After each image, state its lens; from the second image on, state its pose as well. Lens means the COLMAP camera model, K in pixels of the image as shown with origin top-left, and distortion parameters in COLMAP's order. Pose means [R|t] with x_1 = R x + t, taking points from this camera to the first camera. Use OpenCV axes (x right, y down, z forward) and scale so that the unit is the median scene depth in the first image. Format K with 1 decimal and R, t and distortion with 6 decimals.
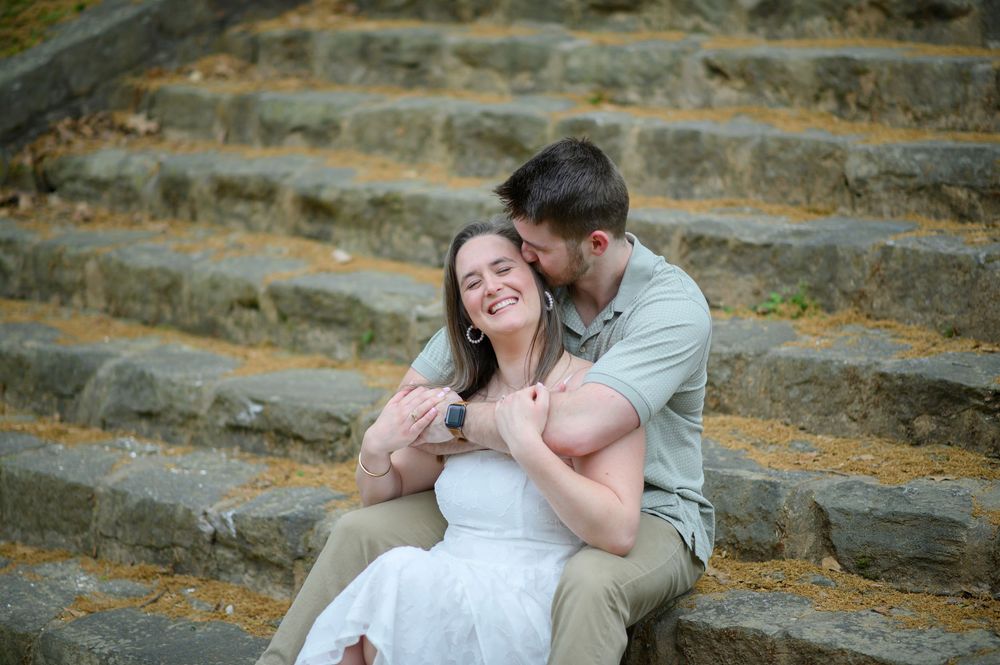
lens RADIAL K [[2528.3, 0, 500.0], [0, 2528.3, 332.5], [0, 0, 1]] dist [-0.103040, 2.824423]
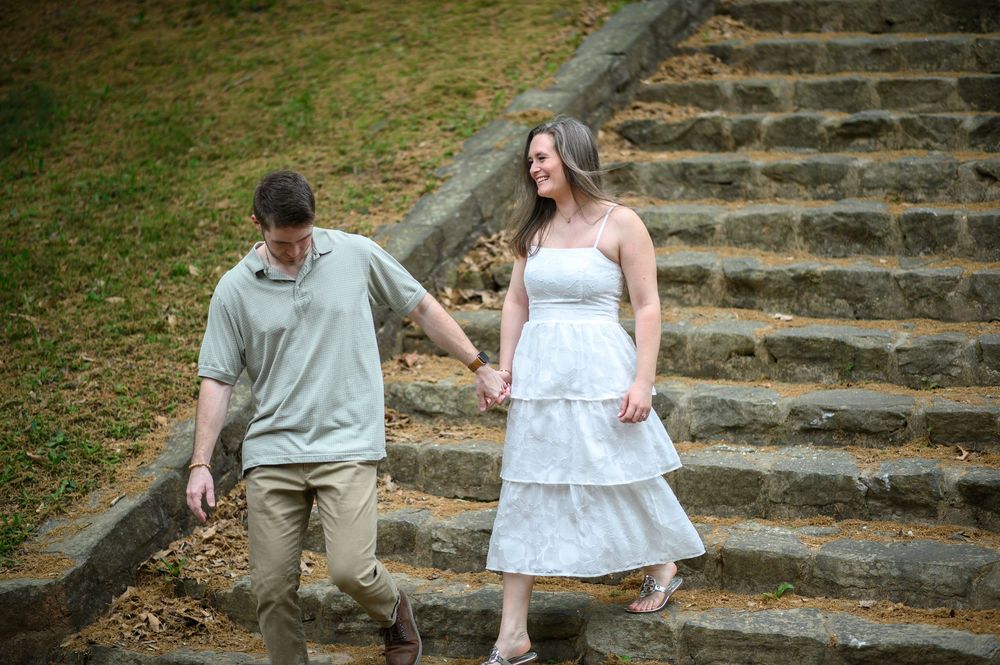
lens RADIAL K [[2528.3, 0, 500.0], [0, 2528.3, 332.5], [0, 0, 1]] dist [-0.103040, 2.824423]
pose [[0.971381, -0.068362, 0.227477, -0.573014], [0.077166, 0.996566, -0.030025, 0.010174], [-0.224643, 0.046720, 0.973320, -0.388803]]
